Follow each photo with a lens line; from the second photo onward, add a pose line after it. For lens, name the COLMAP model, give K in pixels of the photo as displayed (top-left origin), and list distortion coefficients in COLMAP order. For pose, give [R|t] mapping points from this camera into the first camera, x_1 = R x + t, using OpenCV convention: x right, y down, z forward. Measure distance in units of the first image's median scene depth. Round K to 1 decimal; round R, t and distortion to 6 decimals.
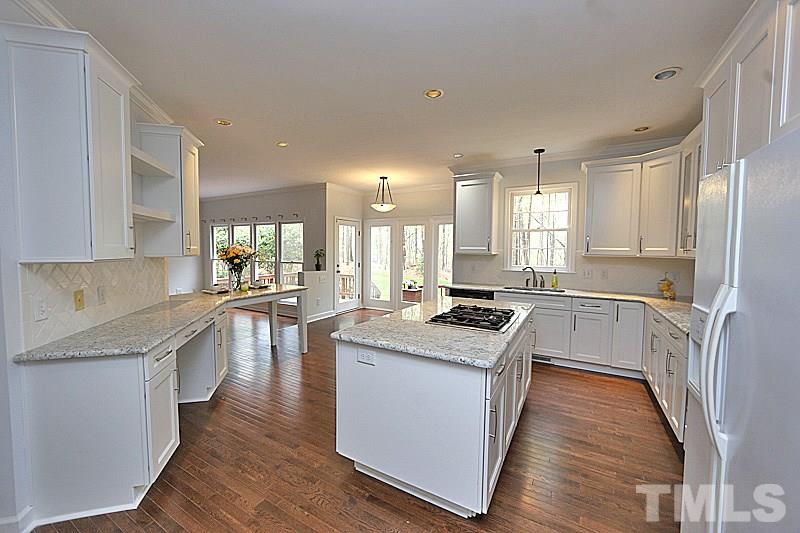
lens RADIAL K [[312.8, 0, 399.9], [0, 312.8, 266.1], [0, 0, 1]] dist [-0.009011, -0.000008]
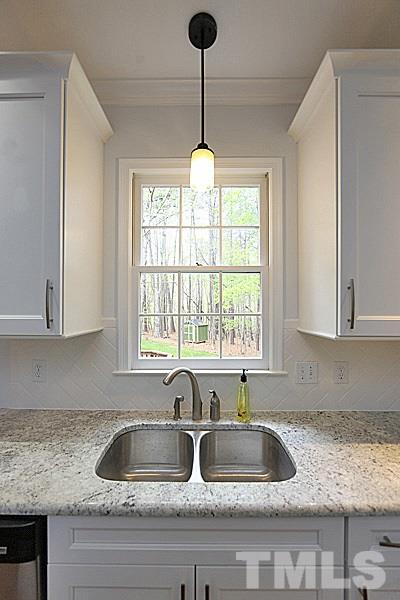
lens RADIAL K [[234.6, 0, 200.6], [0, 234.6, 305.1], [0, 0, 1]] dist [-0.009011, -0.000008]
pose [[0.874373, -0.001645, 0.485252, 0.301823], [0.031714, 0.998050, -0.053761, -0.052255], [-0.484218, 0.062397, 0.872720, 0.746958]]
